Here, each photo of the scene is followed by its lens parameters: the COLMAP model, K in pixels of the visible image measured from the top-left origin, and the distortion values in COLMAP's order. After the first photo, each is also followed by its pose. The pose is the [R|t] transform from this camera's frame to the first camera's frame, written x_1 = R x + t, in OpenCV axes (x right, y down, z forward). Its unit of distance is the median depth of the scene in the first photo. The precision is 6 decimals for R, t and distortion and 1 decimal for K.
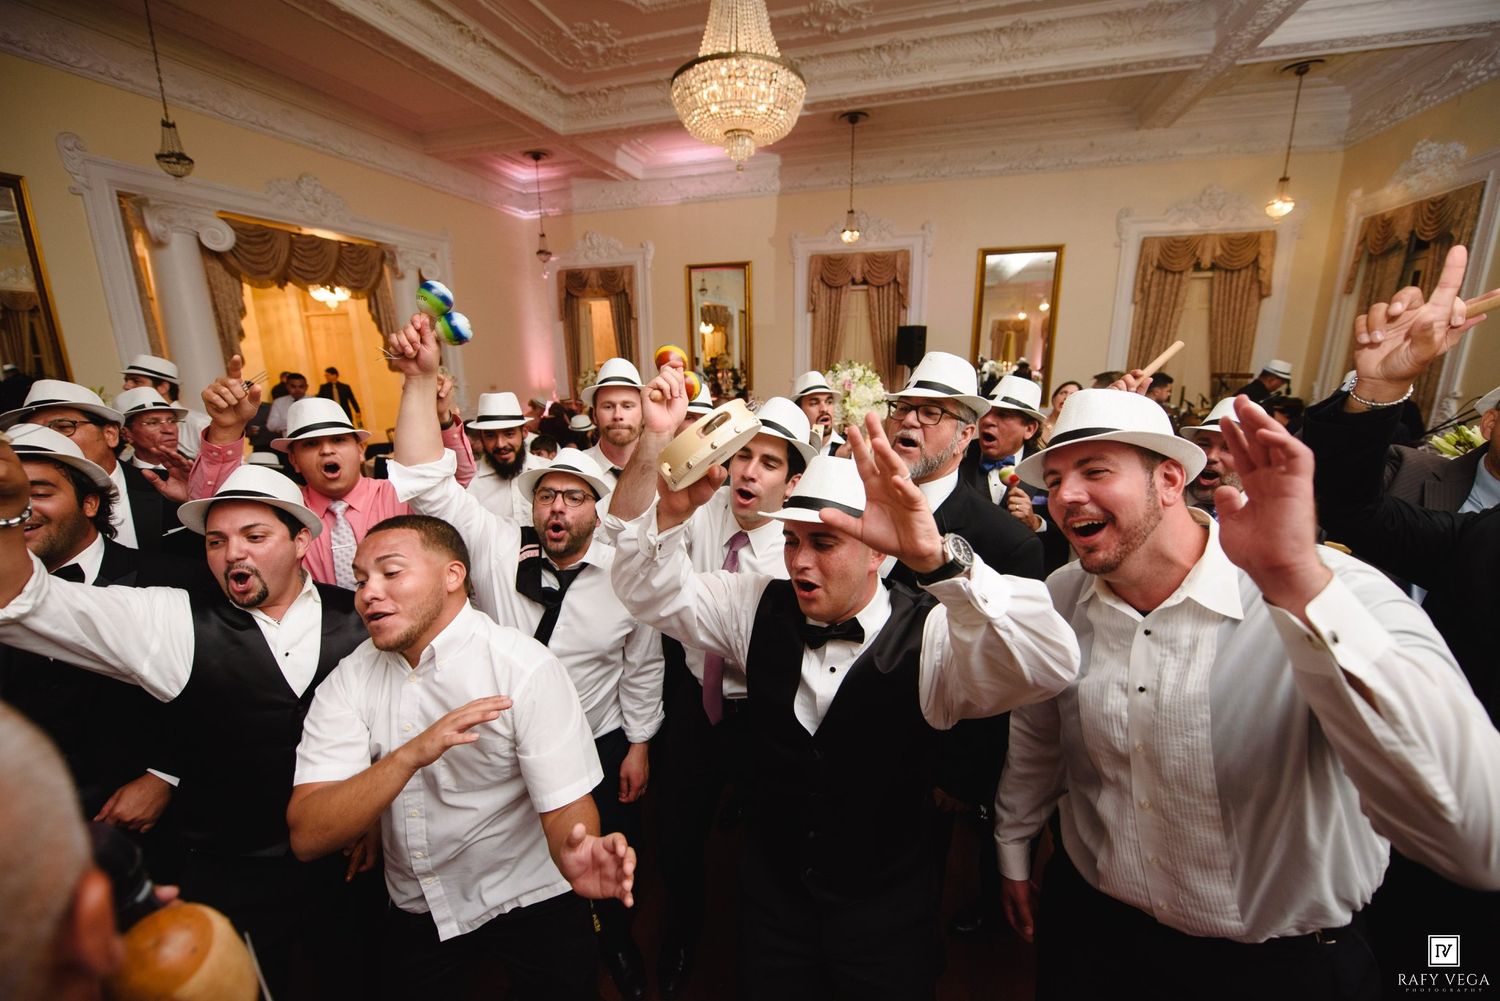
lens RADIAL K [[607.2, 0, 753.1], [0, 607.2, 500.9], [0, 0, 1]] dist [-0.006078, -0.002818]
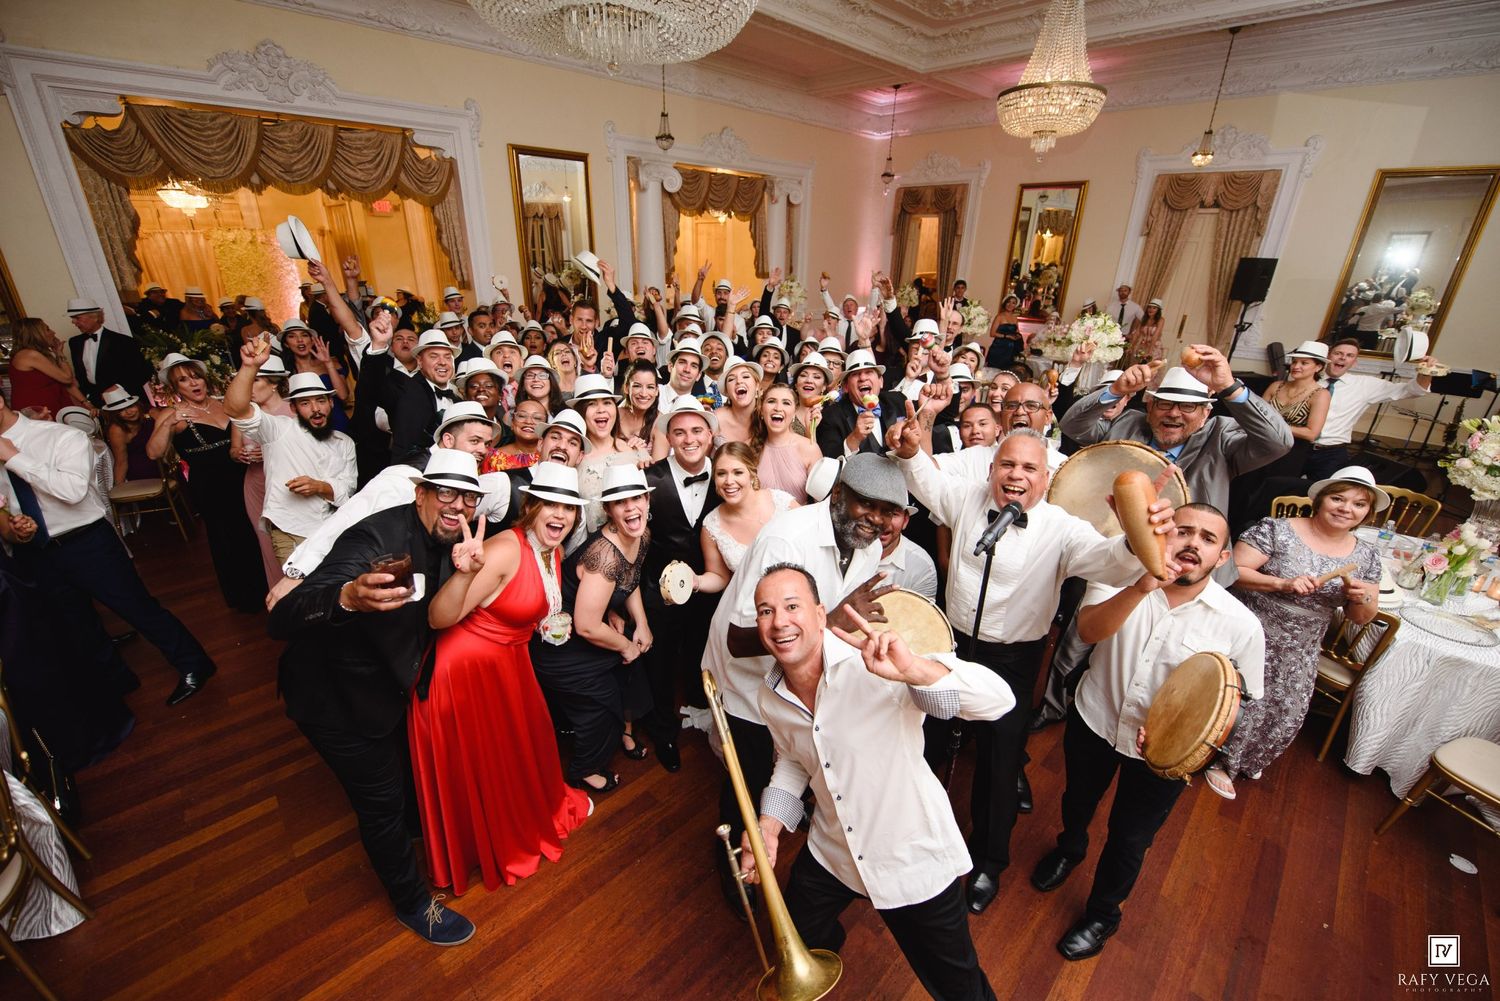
lens RADIAL K [[598.7, 0, 737.7], [0, 598.7, 499.8], [0, 0, 1]] dist [-0.028060, 0.000207]
pose [[0.864500, 0.214107, -0.454750, 0.055277], [-0.139166, 0.971327, 0.192762, 0.010409], [0.482982, -0.103357, 0.869509, -0.195297]]
